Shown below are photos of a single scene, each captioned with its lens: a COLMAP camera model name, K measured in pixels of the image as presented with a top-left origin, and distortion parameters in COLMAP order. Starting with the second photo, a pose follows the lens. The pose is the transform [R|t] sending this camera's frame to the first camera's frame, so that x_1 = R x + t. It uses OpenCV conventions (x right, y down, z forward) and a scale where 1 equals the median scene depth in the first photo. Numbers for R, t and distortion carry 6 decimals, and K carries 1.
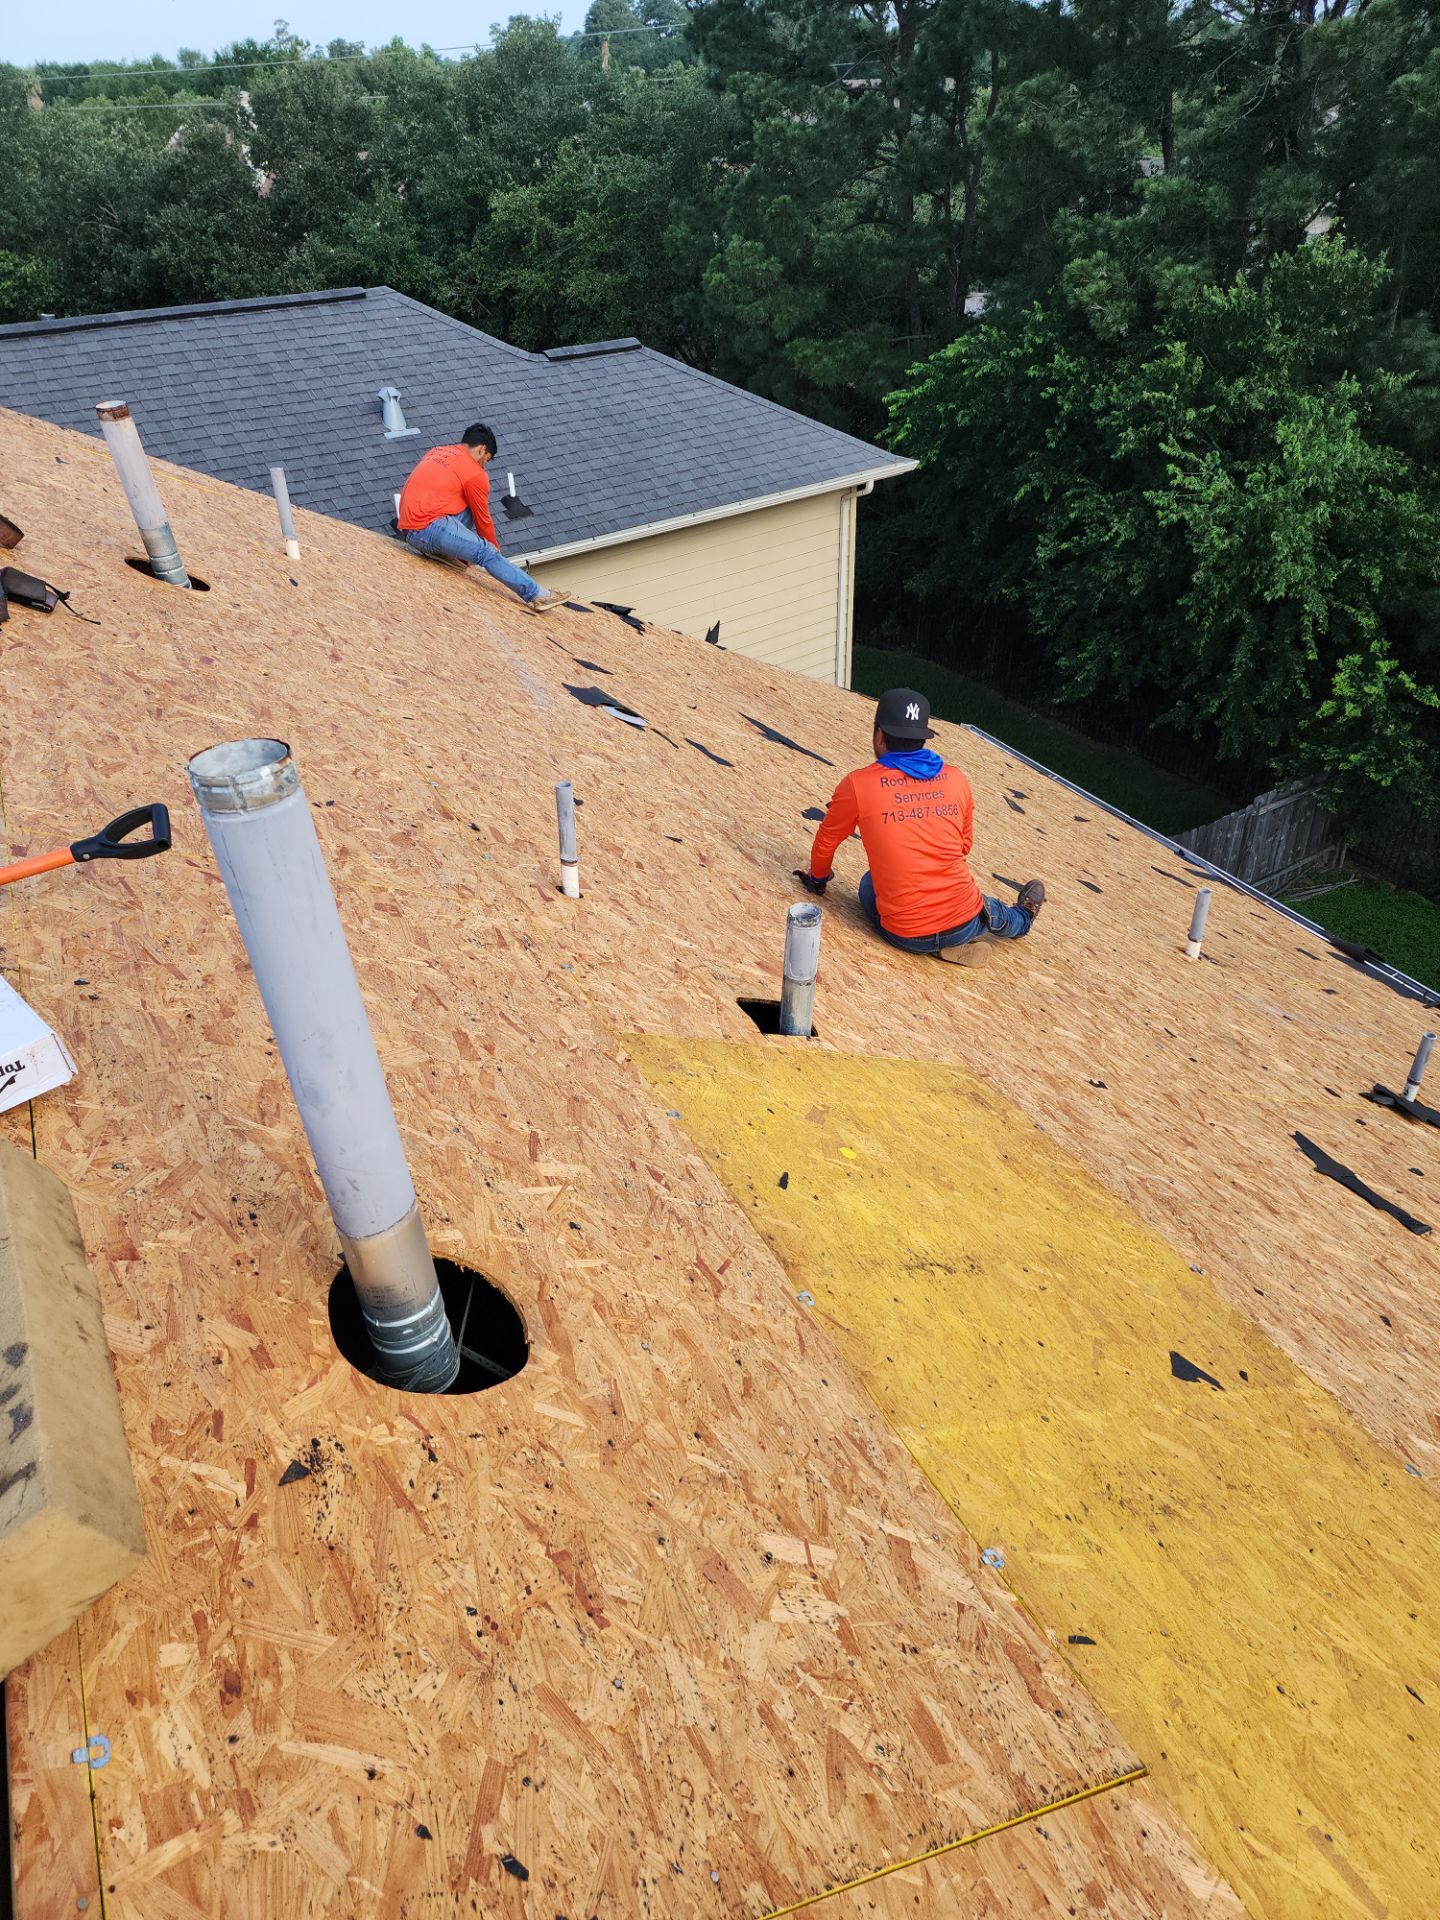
lens RADIAL K [[1216.1, 0, 693.5], [0, 1216.1, 946.4], [0, 0, 1]] dist [0.029666, -0.042520]
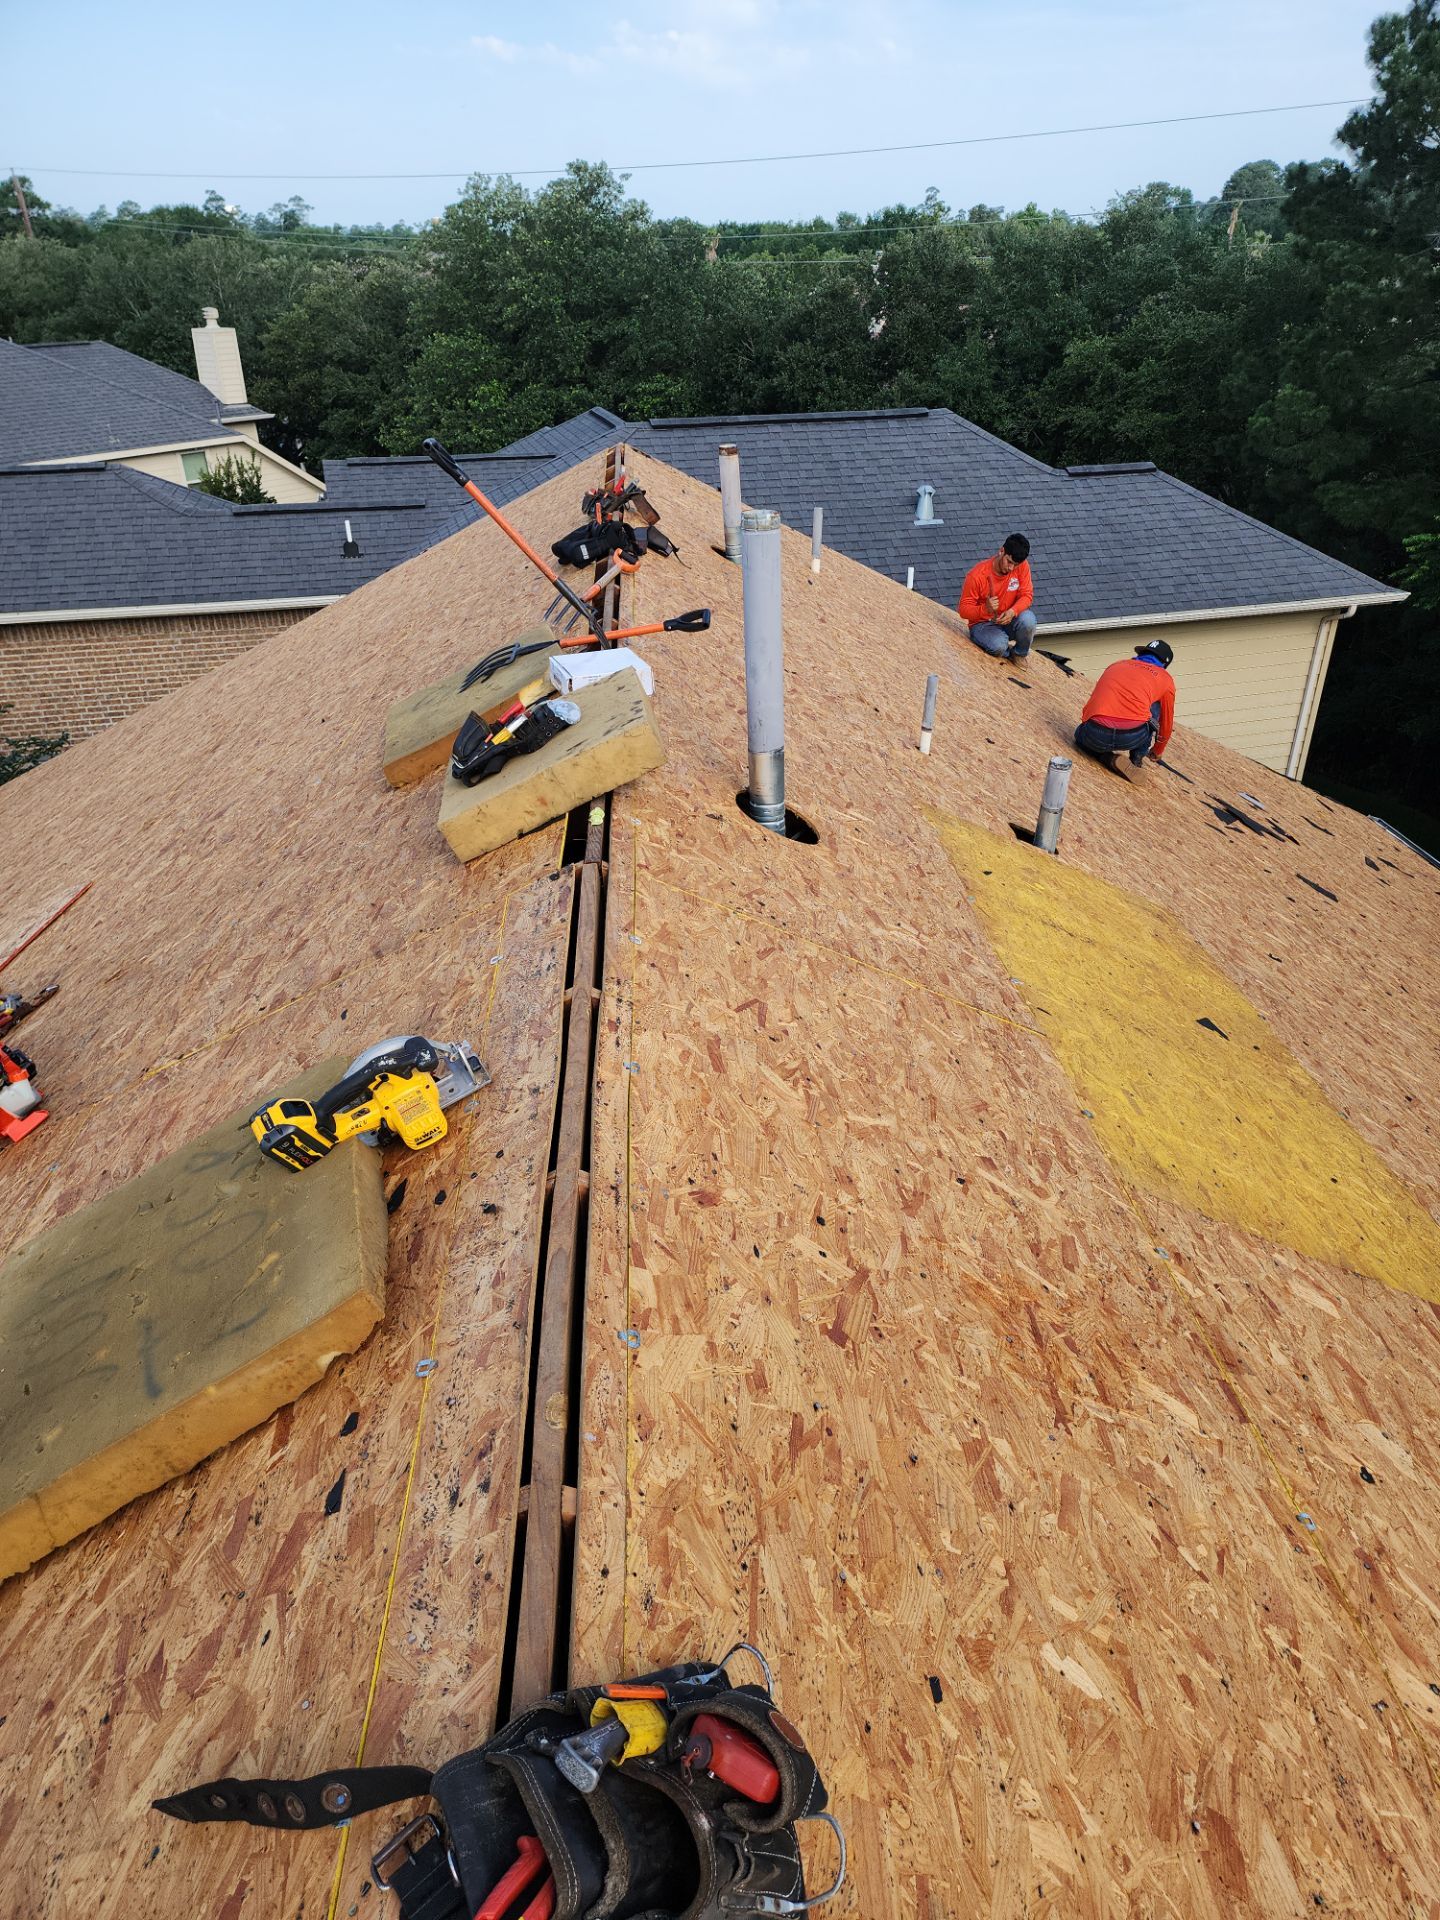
lens RADIAL K [[1191.2, 0, 677.9], [0, 1191.2, 962.6], [0, 0, 1]] dist [0.050709, -0.054917]
pose [[0.903989, 0.220477, -0.366325, 0.064755], [-0.248314, 0.968214, -0.030041, 0.094547], [0.348057, 0.118121, 0.930002, -0.138986]]
